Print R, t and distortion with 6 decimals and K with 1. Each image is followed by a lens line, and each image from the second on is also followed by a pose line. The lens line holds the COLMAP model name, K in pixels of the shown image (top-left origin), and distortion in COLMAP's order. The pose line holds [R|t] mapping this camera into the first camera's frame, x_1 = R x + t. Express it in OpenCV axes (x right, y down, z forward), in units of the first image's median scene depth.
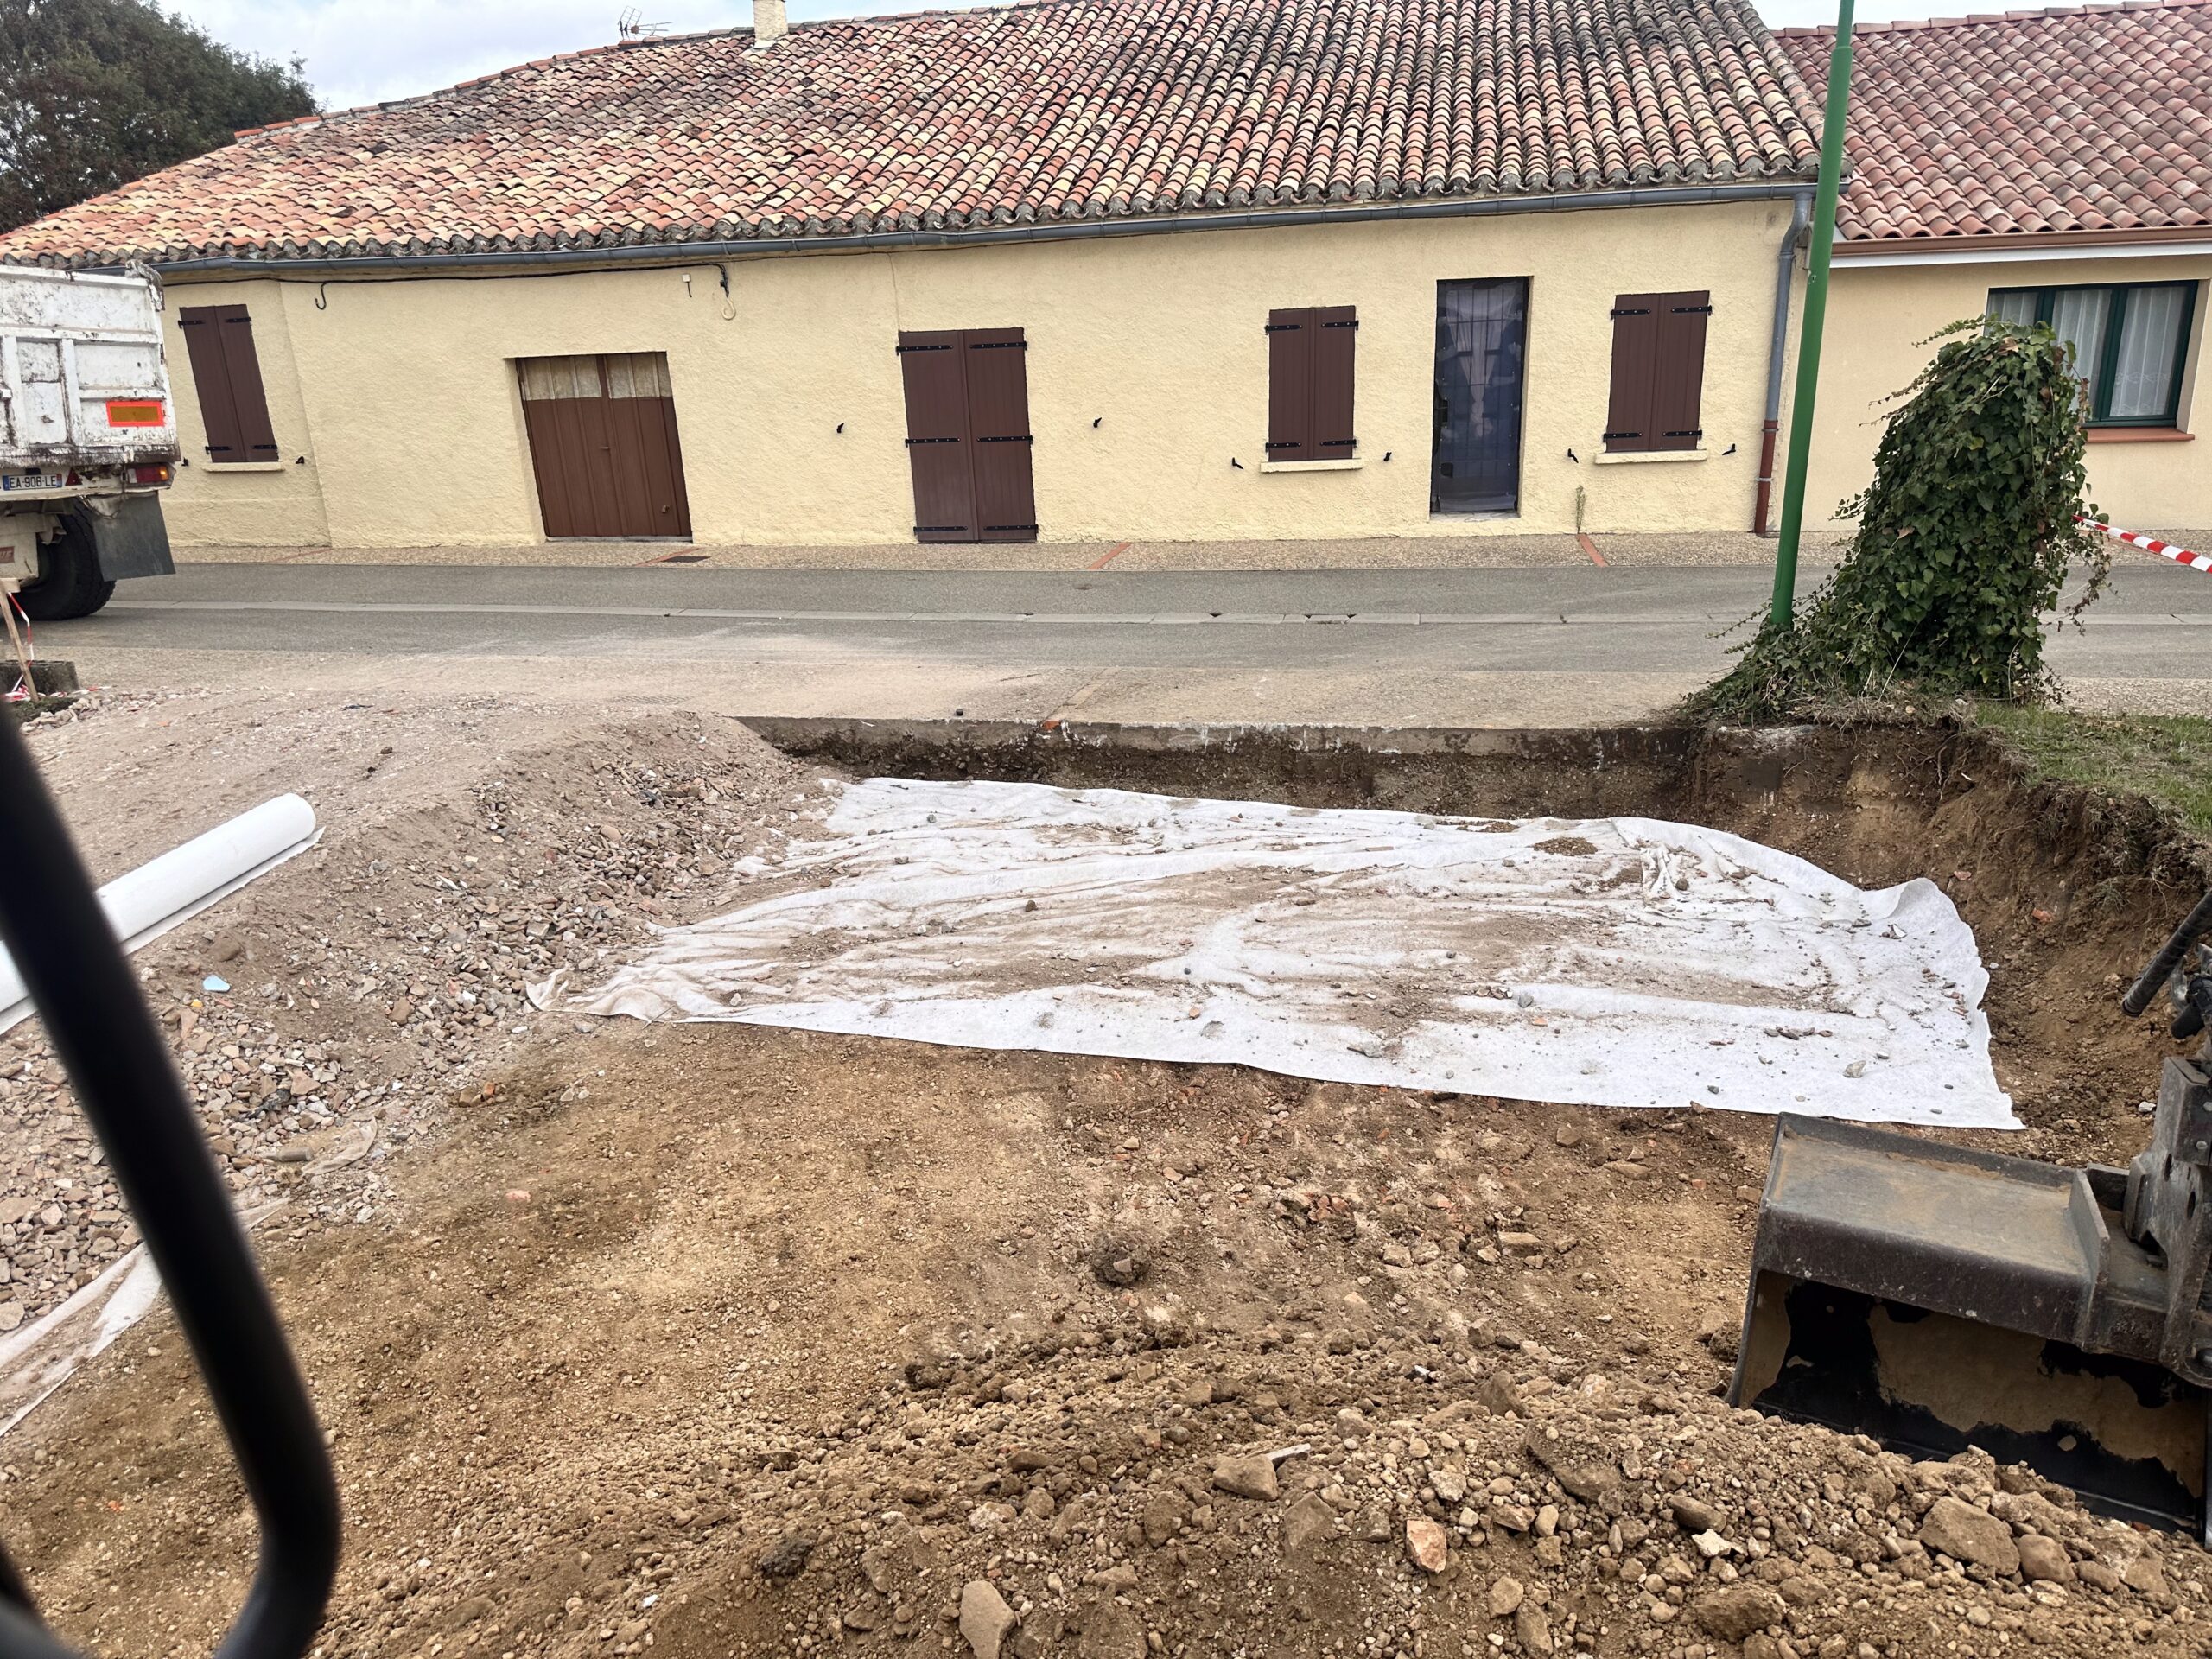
lens RADIAL K [[1567.4, 0, 1115.8], [0, 1567.4, 832.8], [0, 0, 1]] dist [0.017172, -0.018676]
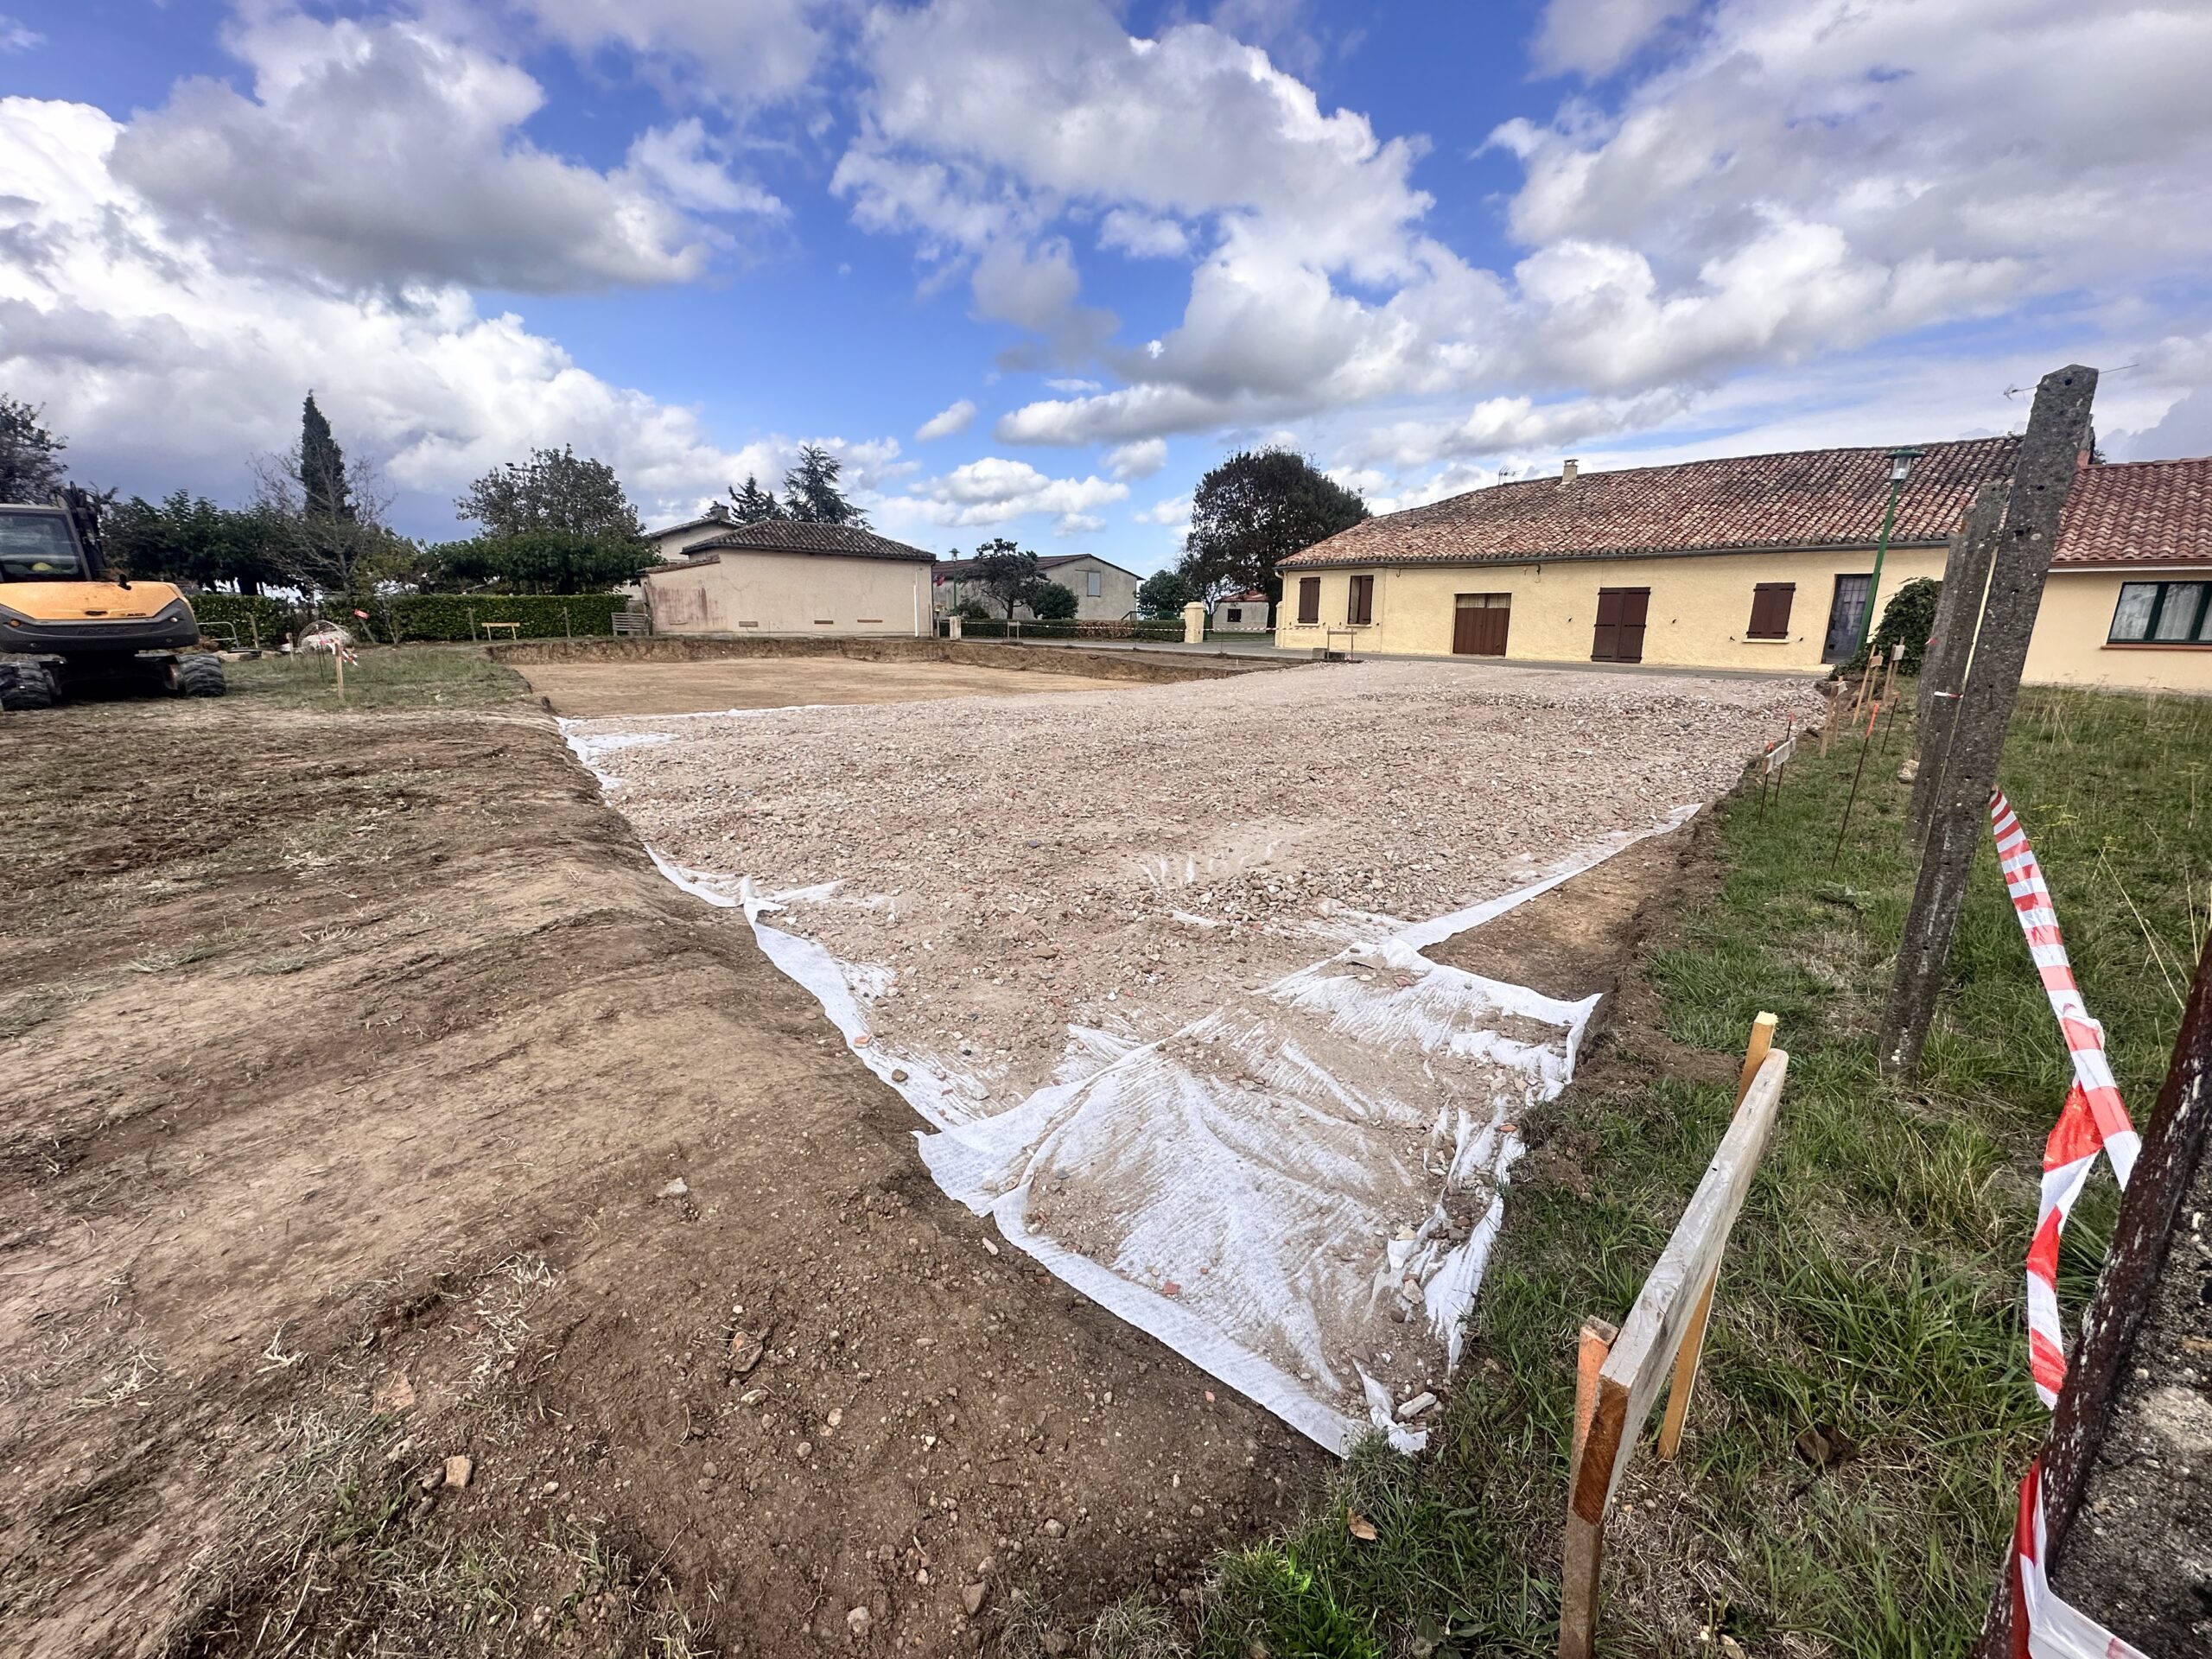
lens RADIAL K [[874.4, 0, 1101.1], [0, 874.4, 810.9], [0, 0, 1]] dist [0.000543, 0.000527]
pose [[0.802594, 0.176010, -0.569968, 0.110084], [-0.220548, 0.975331, -0.009373, 0.289080], [0.554258, 0.133228, 0.821614, -0.752575]]
